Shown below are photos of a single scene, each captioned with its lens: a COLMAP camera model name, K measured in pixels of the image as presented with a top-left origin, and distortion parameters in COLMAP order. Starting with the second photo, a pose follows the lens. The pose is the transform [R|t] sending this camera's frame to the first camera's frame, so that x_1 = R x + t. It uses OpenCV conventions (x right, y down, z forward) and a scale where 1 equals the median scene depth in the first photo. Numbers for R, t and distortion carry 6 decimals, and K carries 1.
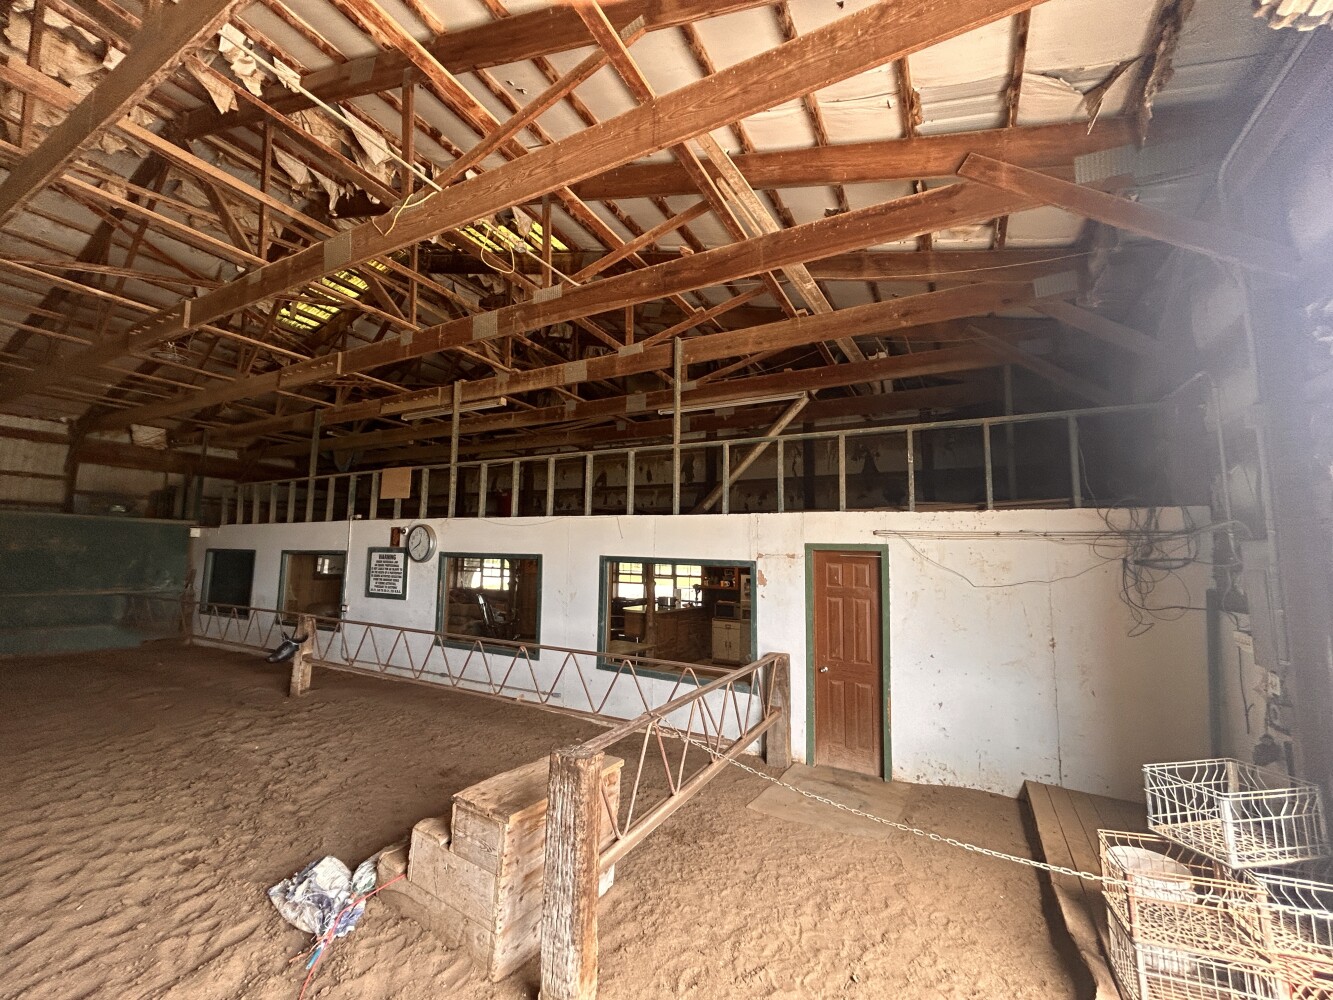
lens RADIAL K [[538.5, 0, 667.8], [0, 538.5, 498.8], [0, 0, 1]] dist [0.001346, 0.000481]
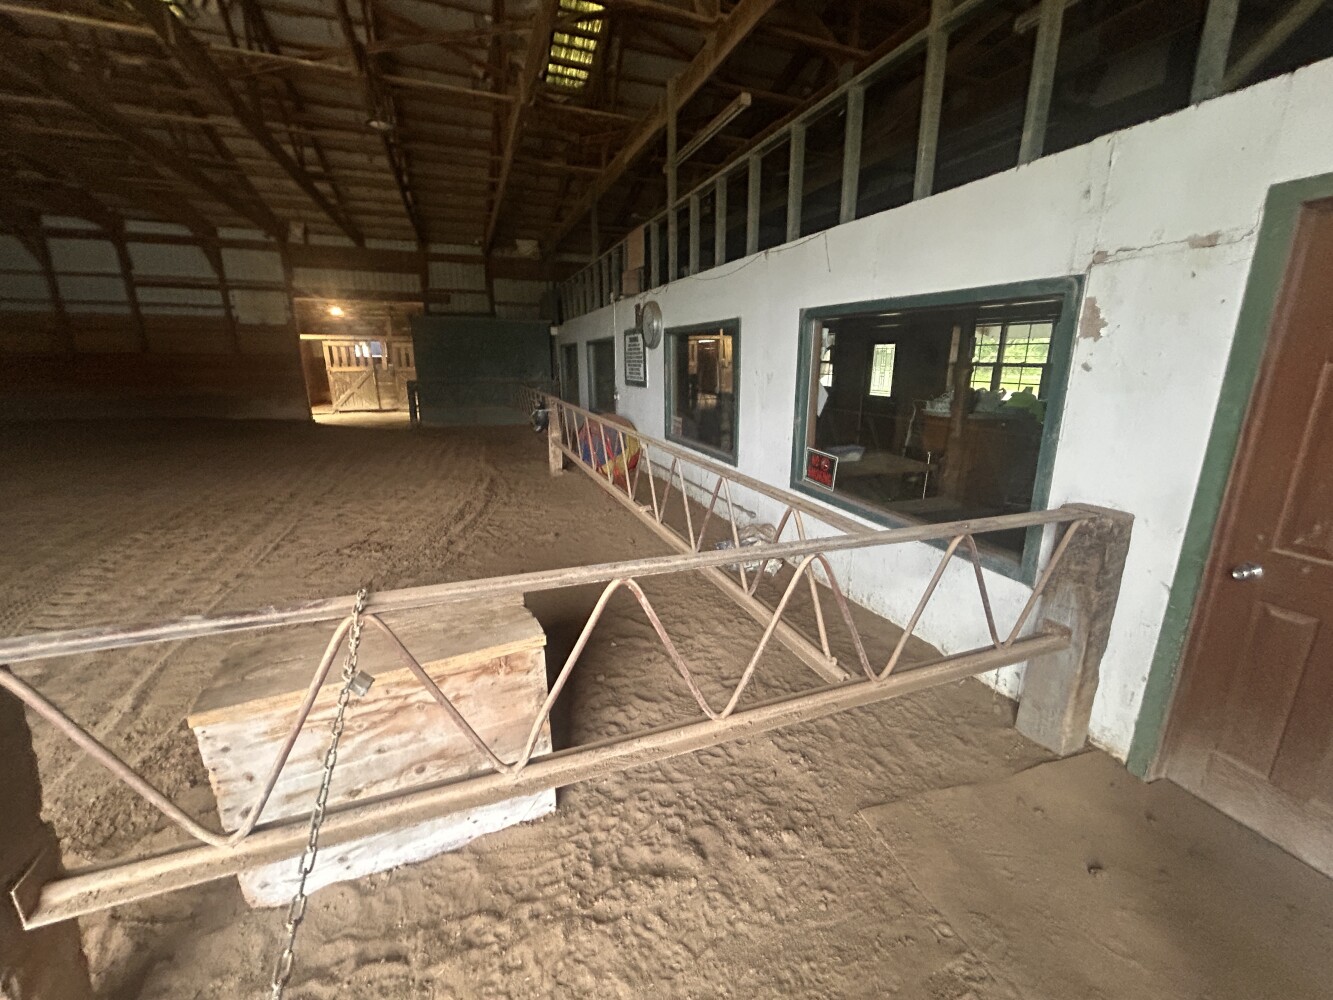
lens RADIAL K [[538.5, 0, 666.3], [0, 538.5, 497.5], [0, 0, 1]] dist [0.001346, 0.000481]
pose [[0.754315, 0.147244, -0.639788, 0.169361], [0.078698, 0.947217, 0.310783, 0.100062], [0.651779, -0.284778, 0.702912, 0.395263]]
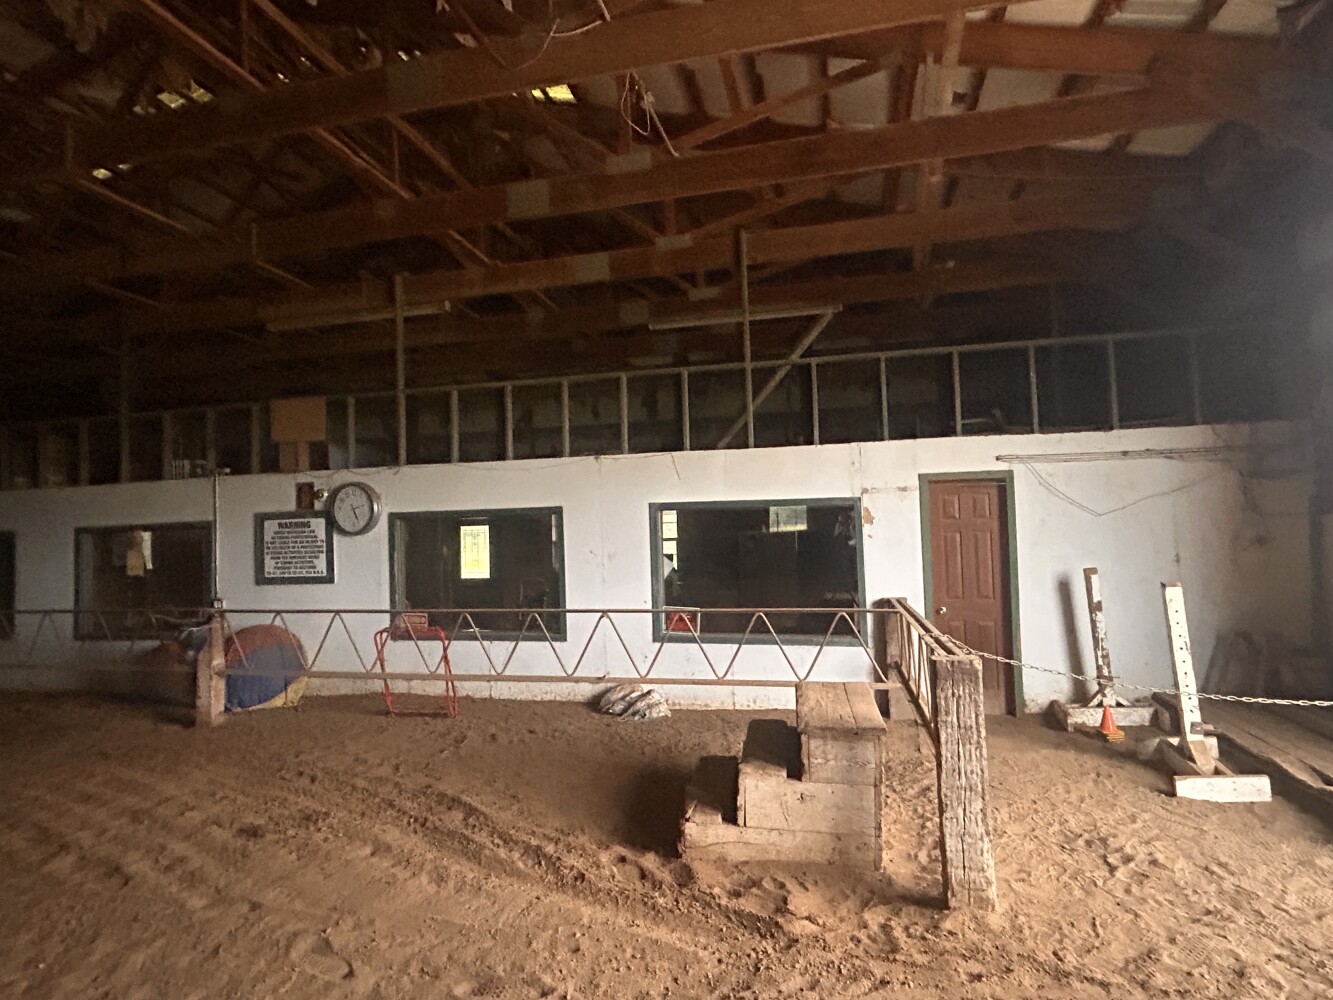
lens RADIAL K [[722.9, 0, 665.2], [0, 722.9, 501.5], [0, 0, 1]] dist [-0.000346, 0.005070]
pose [[0.964957, -0.037996, 0.259642, -0.363485], [0.022047, 0.997702, 0.064065, 0.033025], [-0.261480, -0.056096, 0.963577, -0.039170]]
